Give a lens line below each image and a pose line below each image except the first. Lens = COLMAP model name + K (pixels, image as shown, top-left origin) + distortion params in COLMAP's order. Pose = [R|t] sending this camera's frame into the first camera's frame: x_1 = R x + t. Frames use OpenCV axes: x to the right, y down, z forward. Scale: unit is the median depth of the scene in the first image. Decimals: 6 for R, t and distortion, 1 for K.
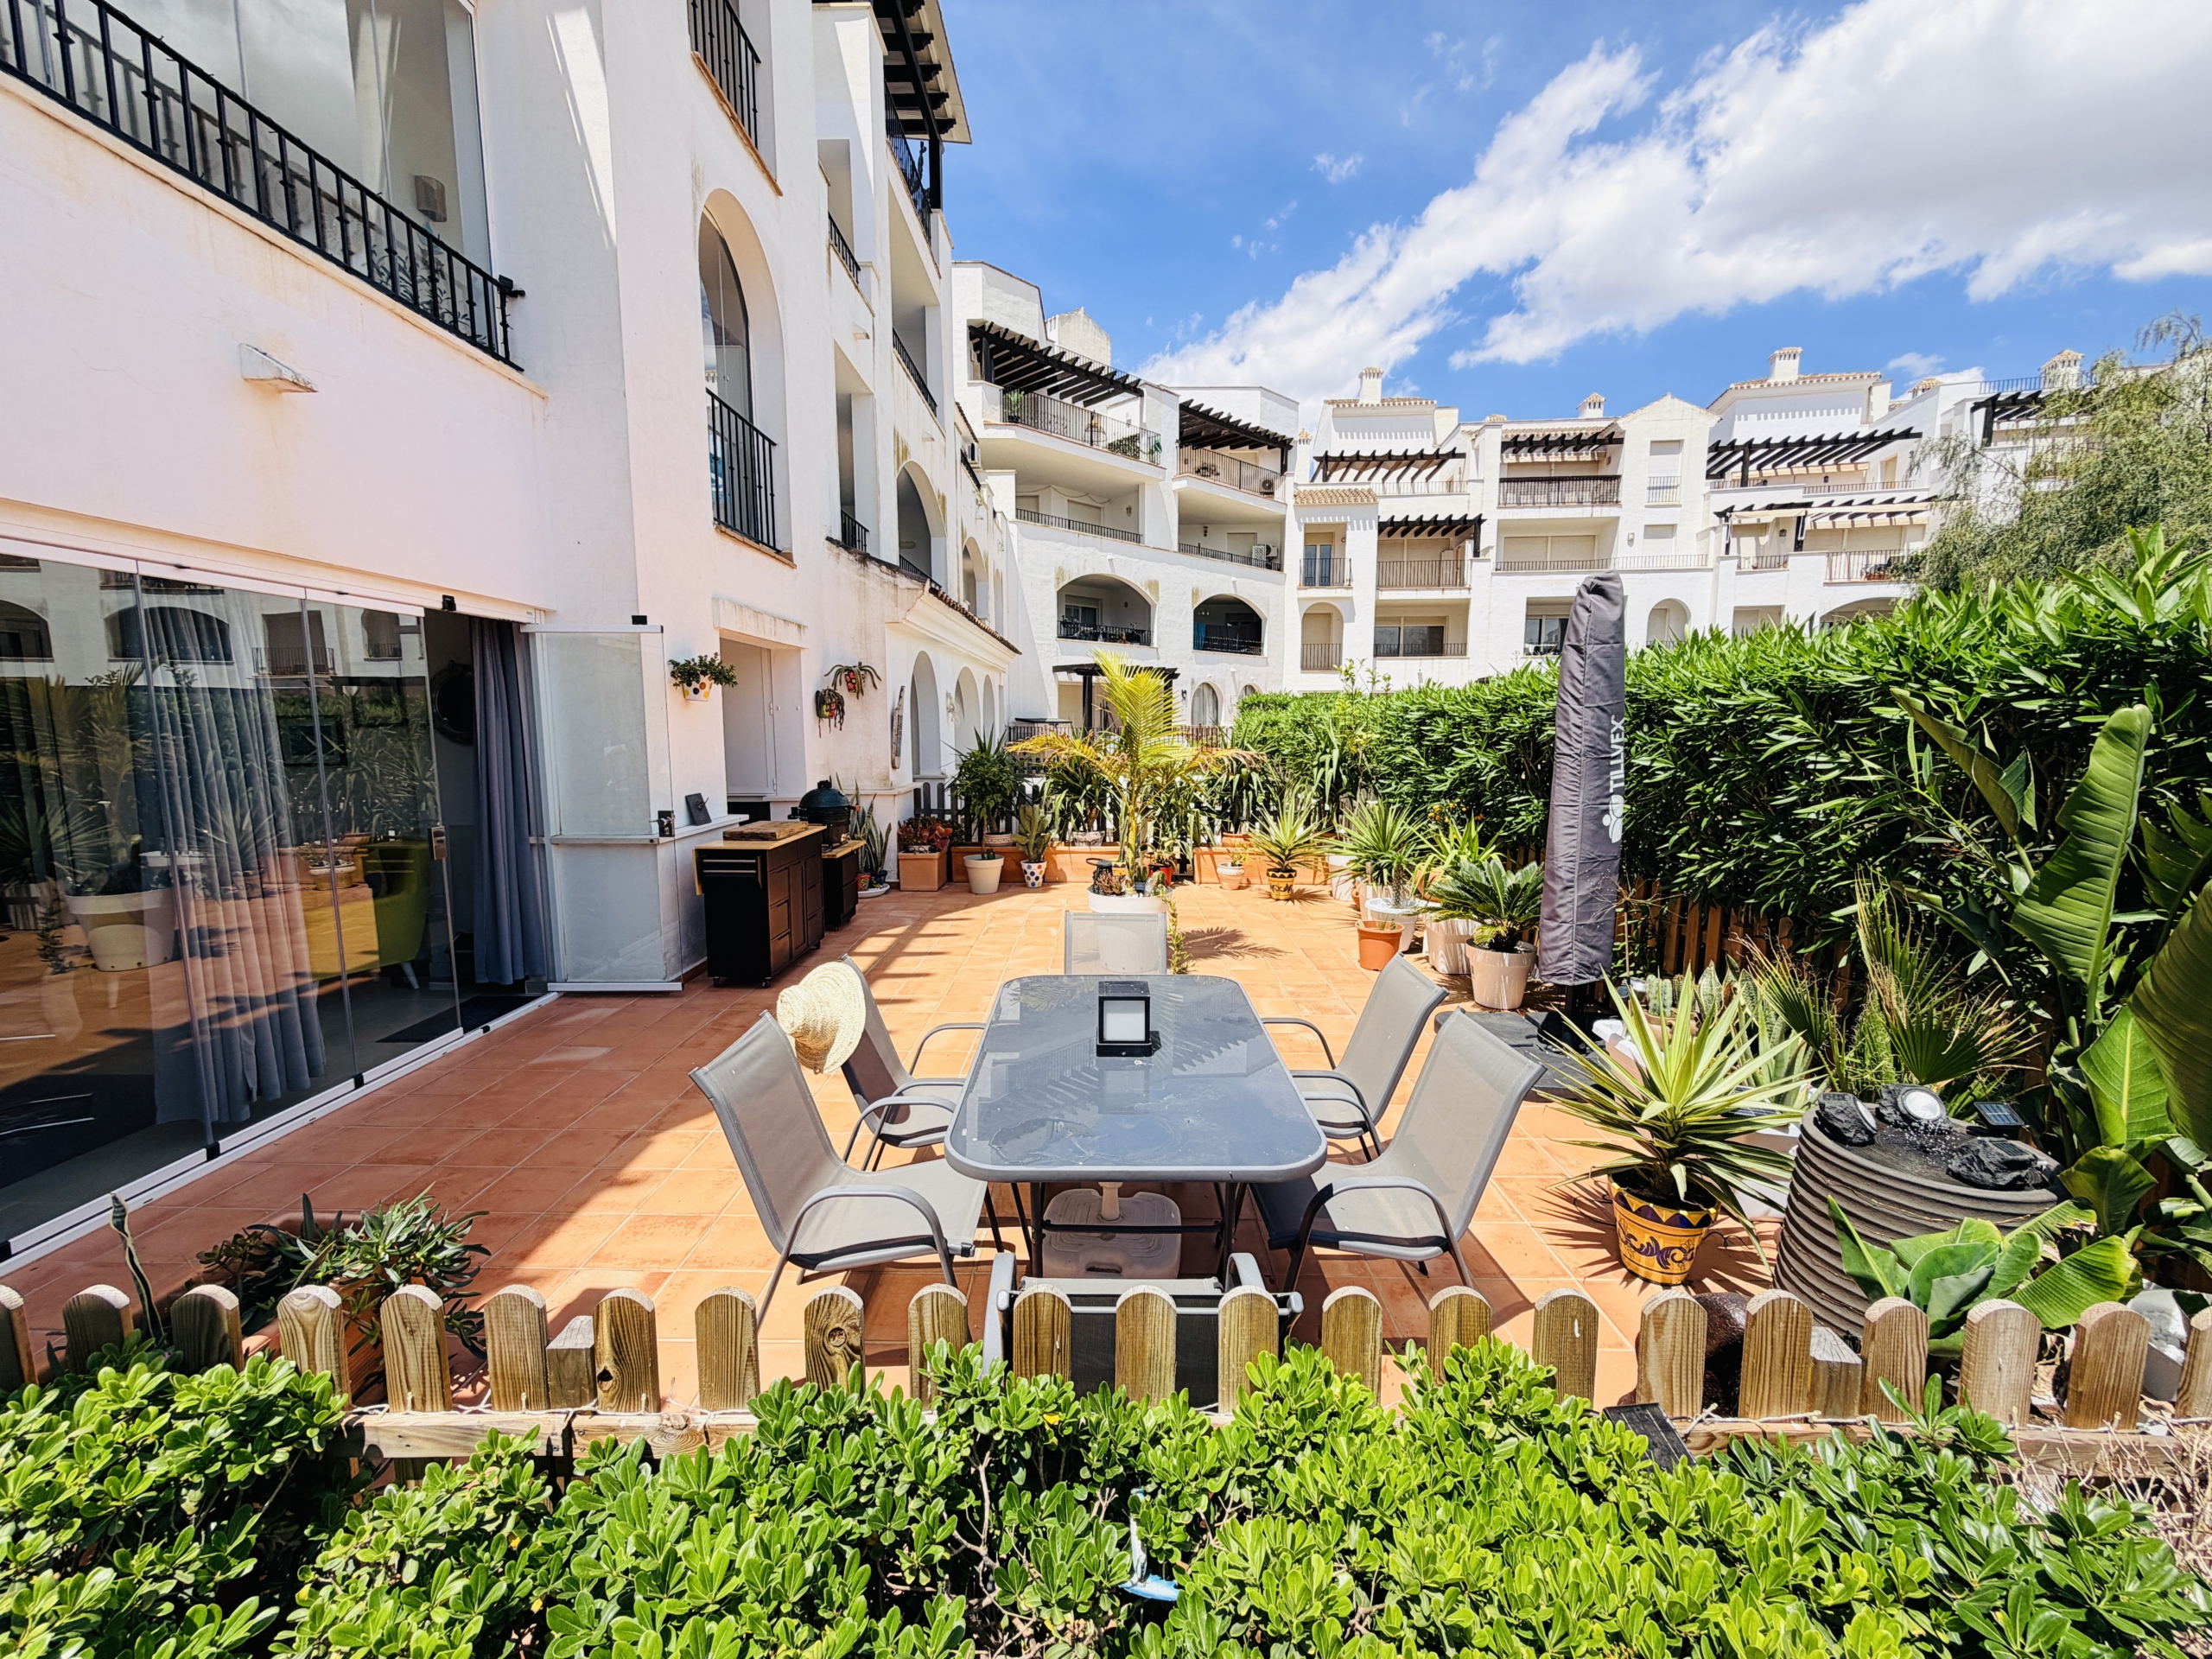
lens RADIAL K [[883.2, 0, 1099.8], [0, 883.2, 830.7], [0, 0, 1]] dist [-0.001246, 0.000645]
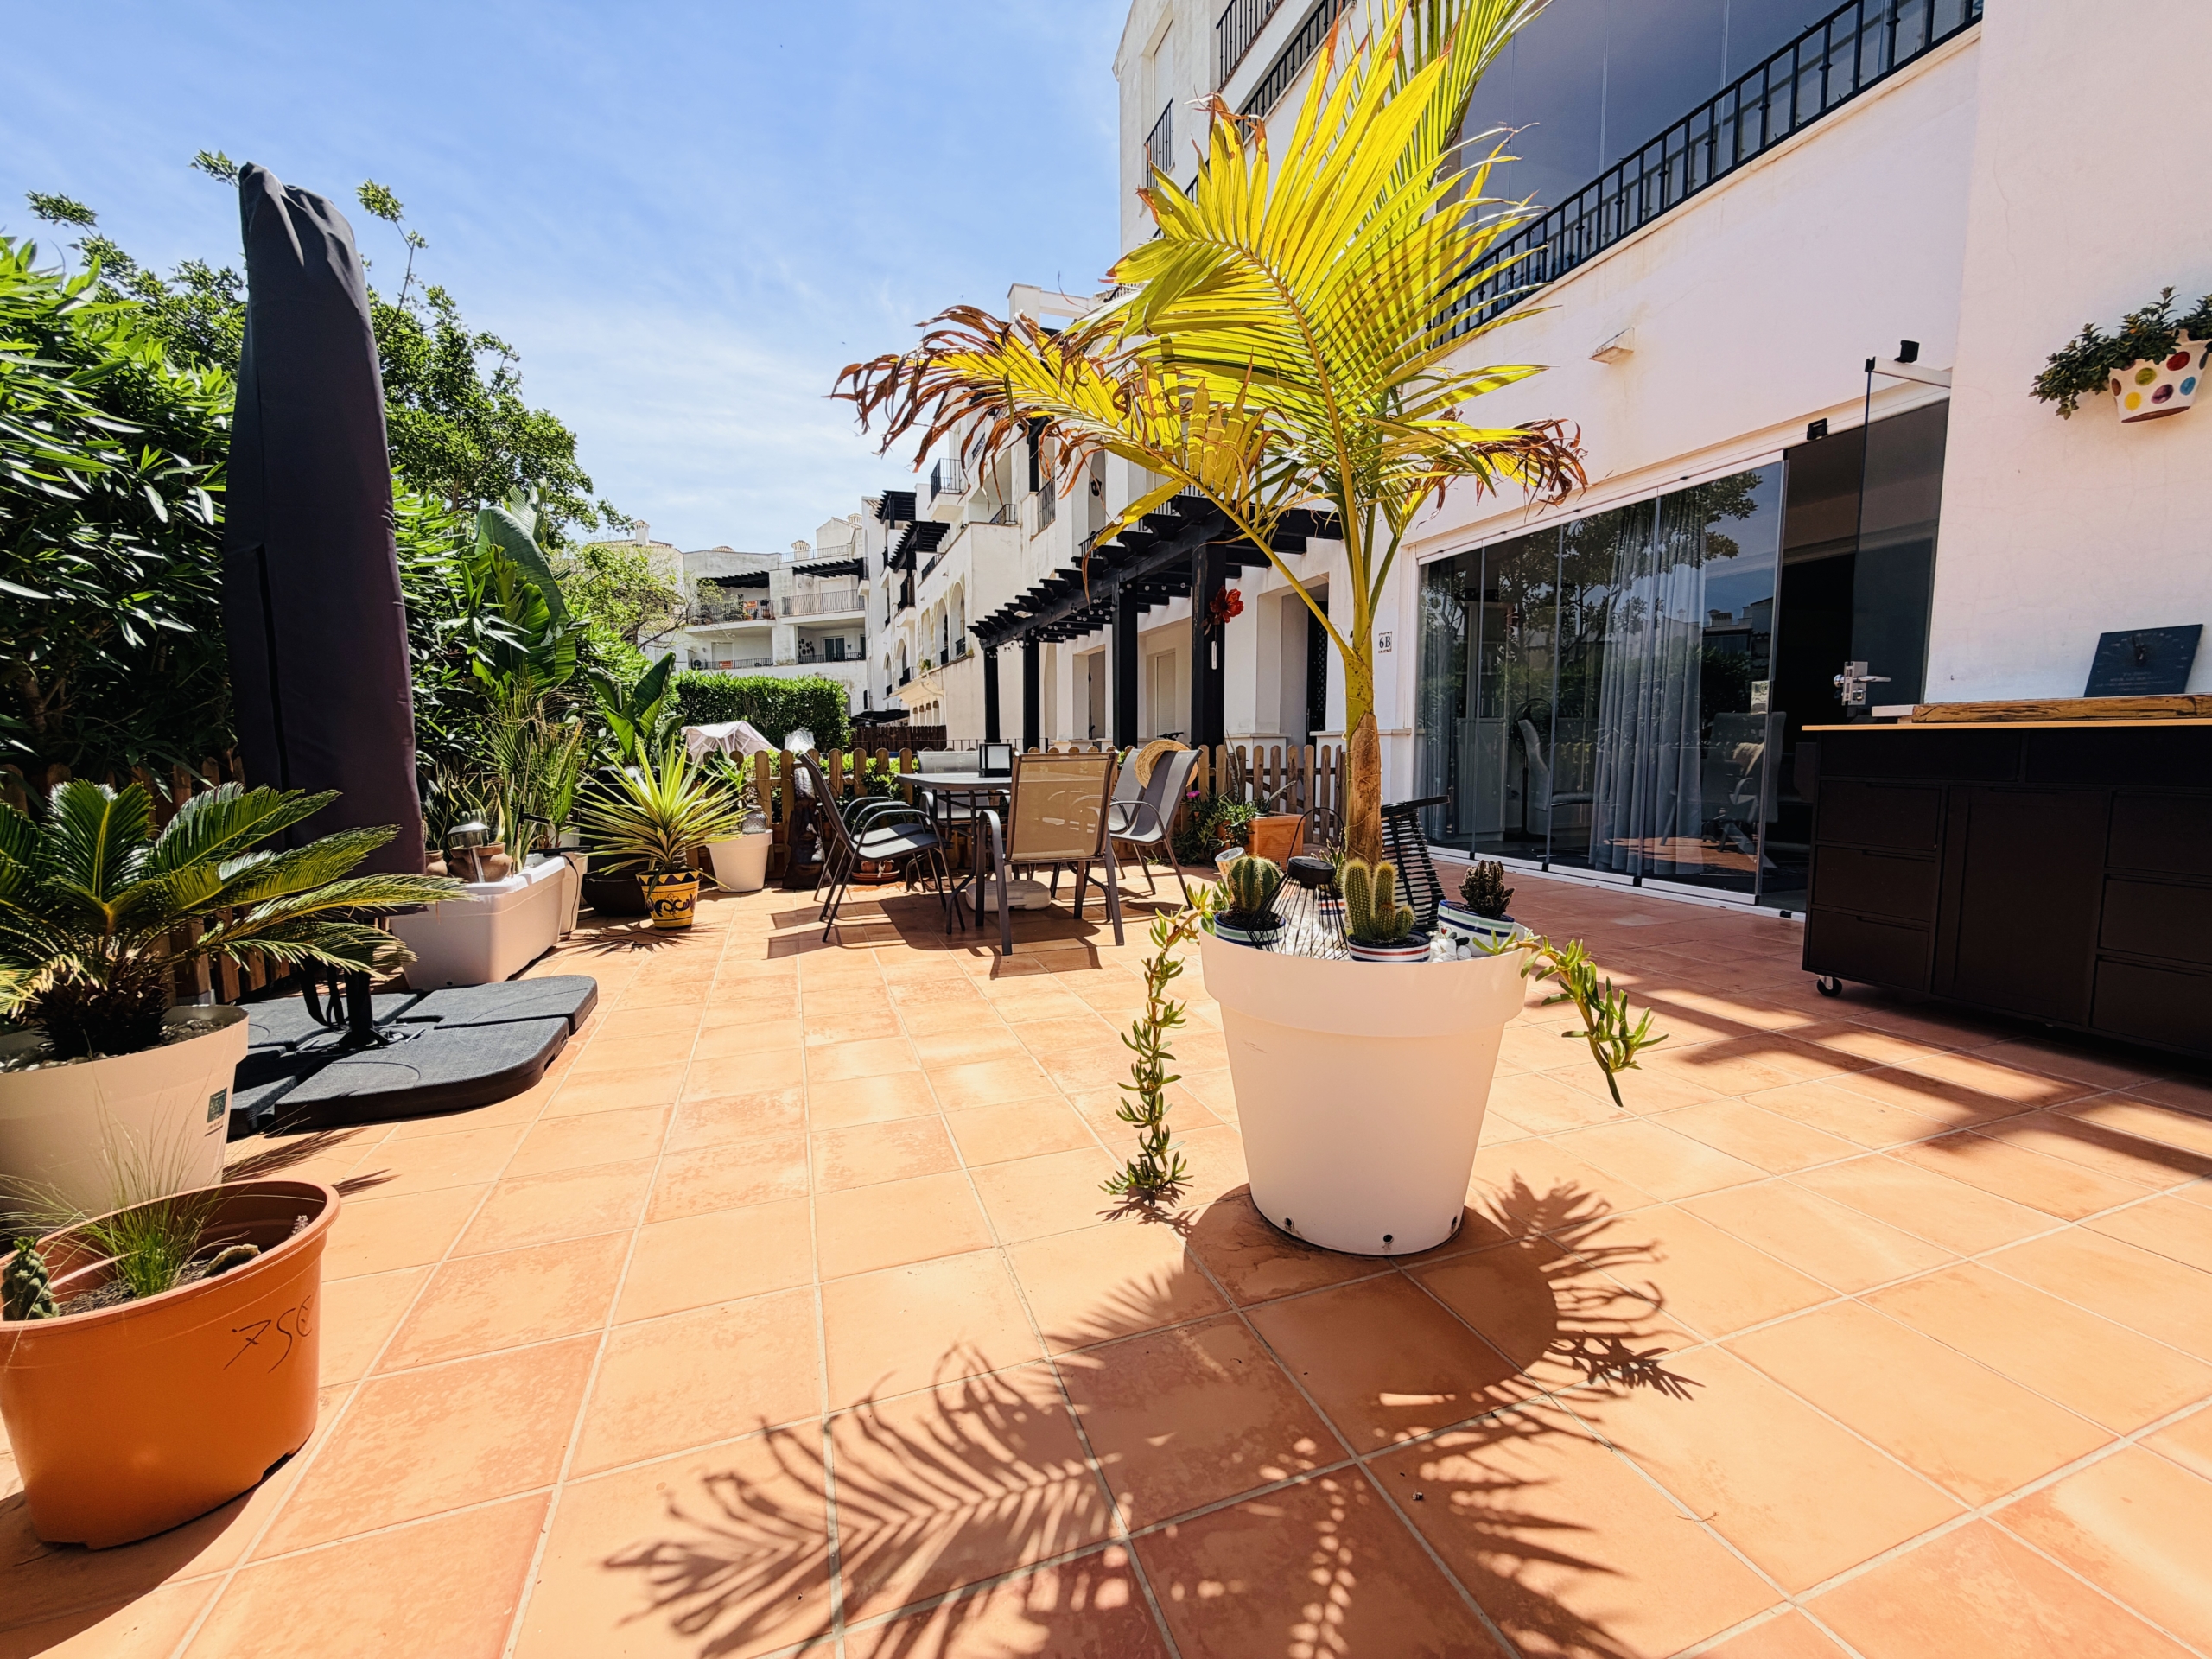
lens RADIAL K [[883.2, 0, 1104.1], [0, 883.2, 831.5], [0, 0, 1]] dist [-0.001246, 0.000645]
pose [[-0.939135, 0.045914, -0.340467, 0.270840], [-0.029953, 0.976312, 0.214285, -0.030006], [0.342241, 0.211440, -0.915513, 1.686736]]
